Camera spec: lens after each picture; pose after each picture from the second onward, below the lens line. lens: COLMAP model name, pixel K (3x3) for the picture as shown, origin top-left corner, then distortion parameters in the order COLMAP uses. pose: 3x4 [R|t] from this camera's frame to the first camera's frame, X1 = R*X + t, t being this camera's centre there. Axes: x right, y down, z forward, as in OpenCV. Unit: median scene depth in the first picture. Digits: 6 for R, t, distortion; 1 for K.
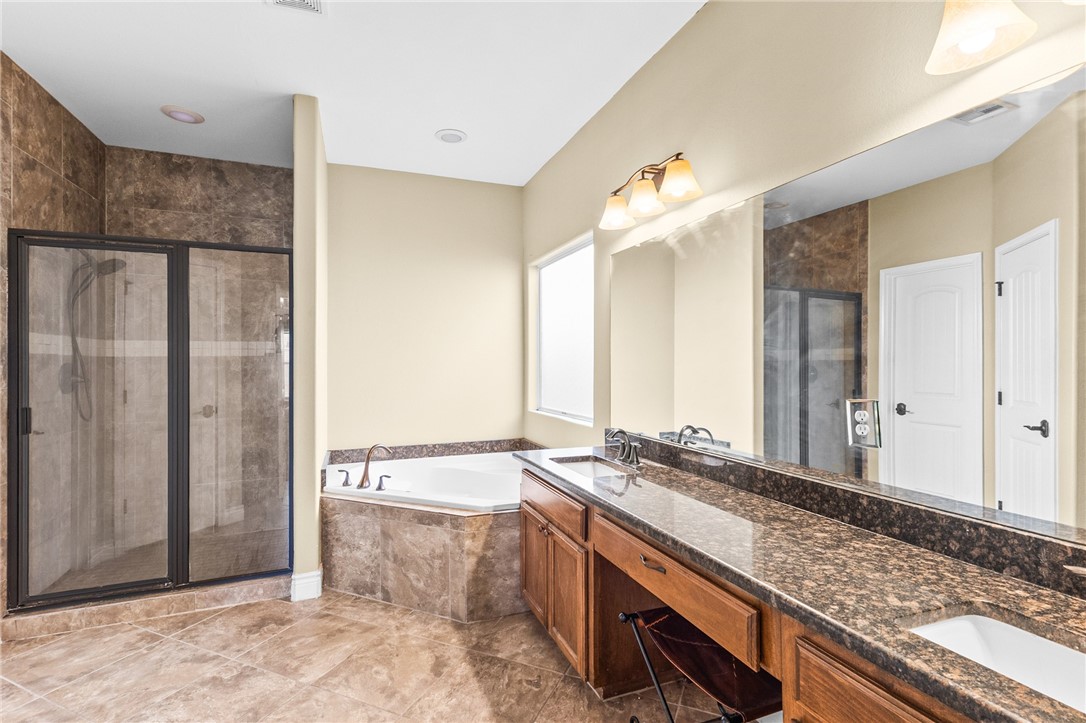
lens RADIAL K [[509.7, 0, 543.0], [0, 509.7, 361.5], [0, 0, 1]] dist [0.015746, 0.000118]
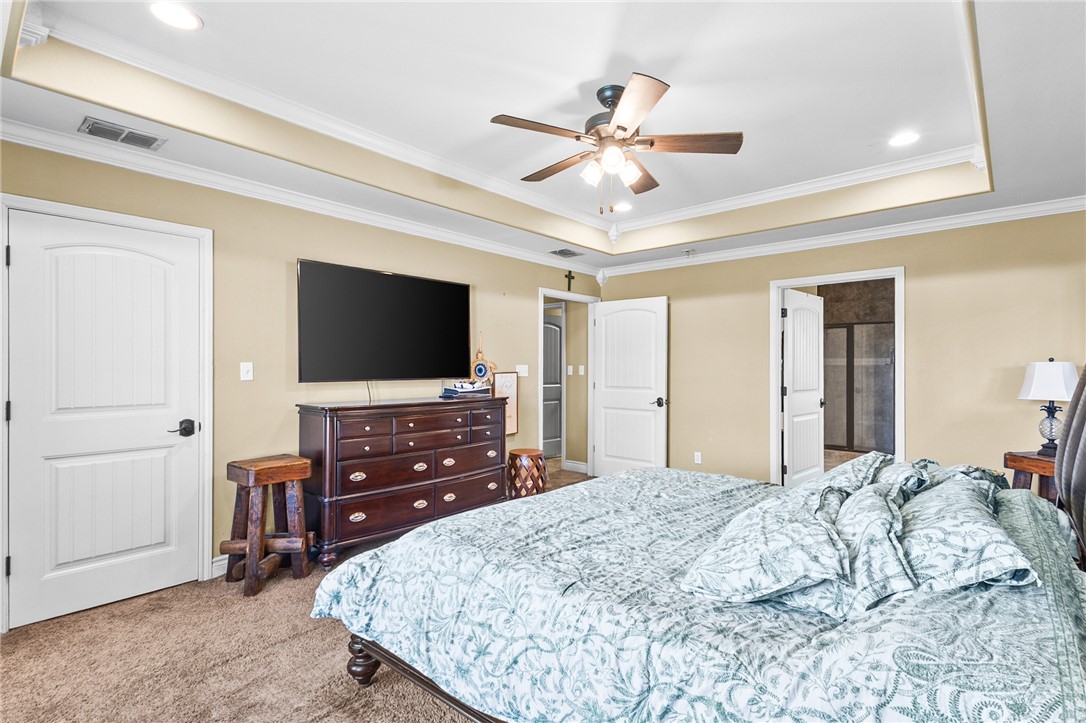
lens RADIAL K [[509.7, 0, 543.0], [0, 509.7, 361.5], [0, 0, 1]] dist [0.015746, 0.000118]
pose [[0.442139, -0.000658, -0.896946, 0.738228], [-0.013293, 0.999885, -0.007286, 0.010763], [0.896848, 0.015144, 0.442080, -1.213153]]
